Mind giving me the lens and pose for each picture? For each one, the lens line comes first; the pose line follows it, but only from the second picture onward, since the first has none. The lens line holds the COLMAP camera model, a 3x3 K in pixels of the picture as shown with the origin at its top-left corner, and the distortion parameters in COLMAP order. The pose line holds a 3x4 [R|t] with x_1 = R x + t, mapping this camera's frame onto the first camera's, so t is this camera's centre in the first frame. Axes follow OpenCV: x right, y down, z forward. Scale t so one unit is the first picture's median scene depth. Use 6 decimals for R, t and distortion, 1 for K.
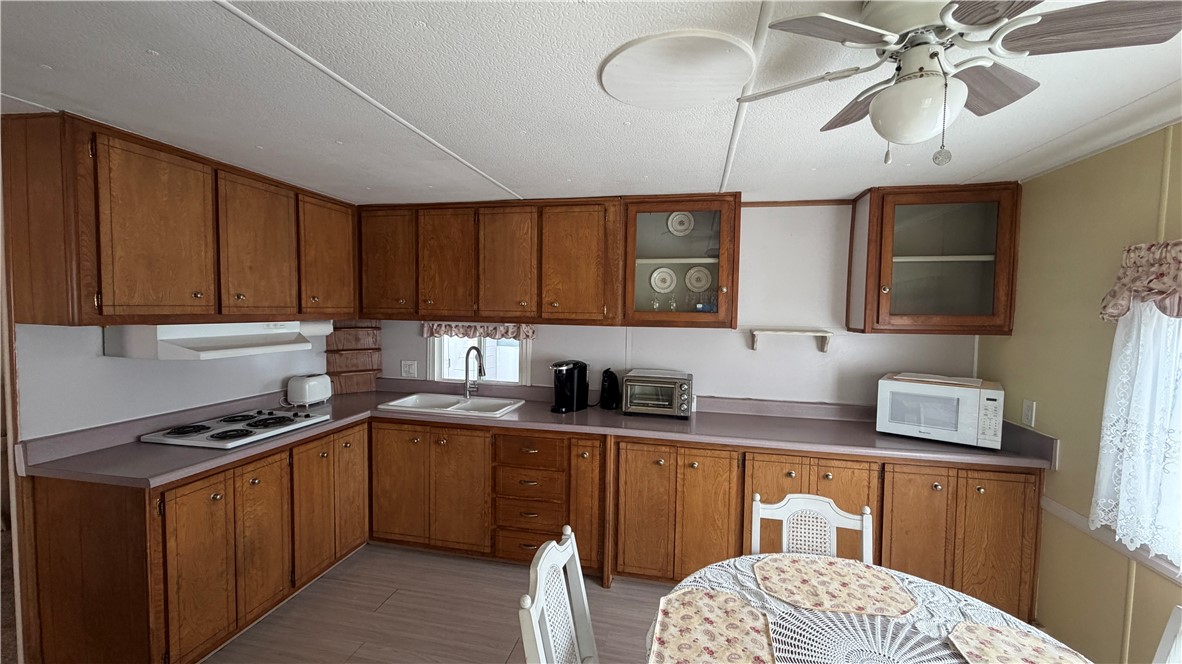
lens RADIAL K [[468.4, 0, 591.0], [0, 468.4, 332.0], [0, 0, 1]] dist [-0.001056, -0.000084]
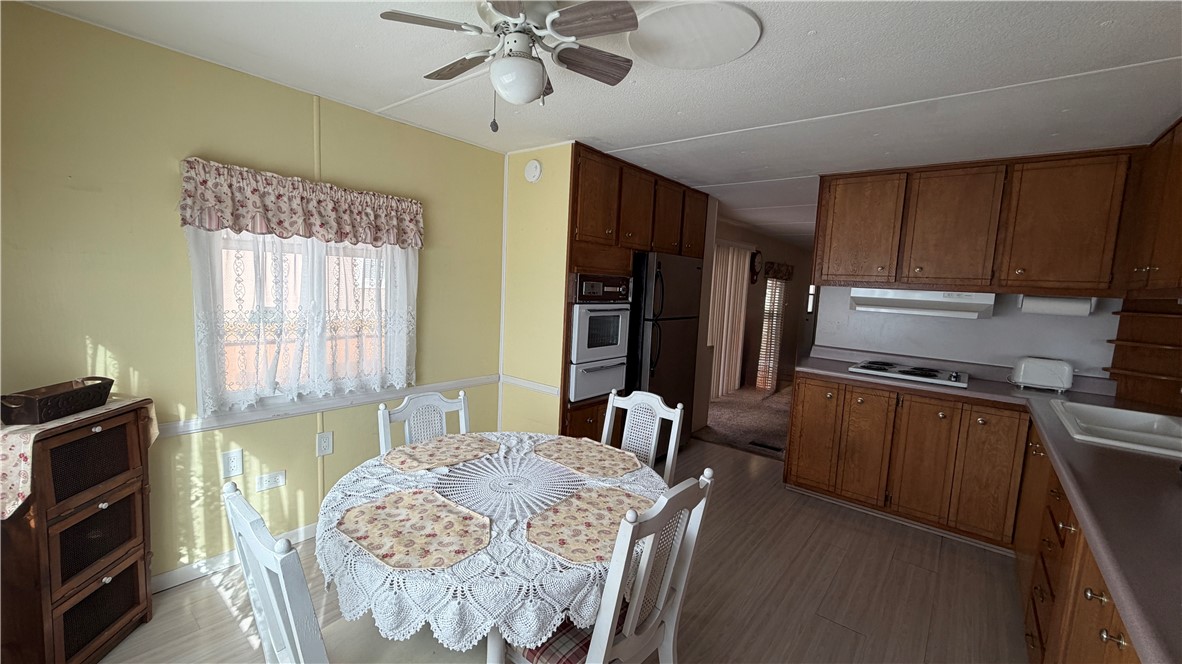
lens RADIAL K [[468.4, 0, 591.0], [0, 468.4, 332.0], [0, 0, 1]] dist [-0.001056, -0.000084]
pose [[-0.448632, 0.054990, -0.892023, 0.915422], [-0.099613, 0.988809, 0.111055, 0.046310], [0.888148, 0.138679, -0.438134, 0.929341]]
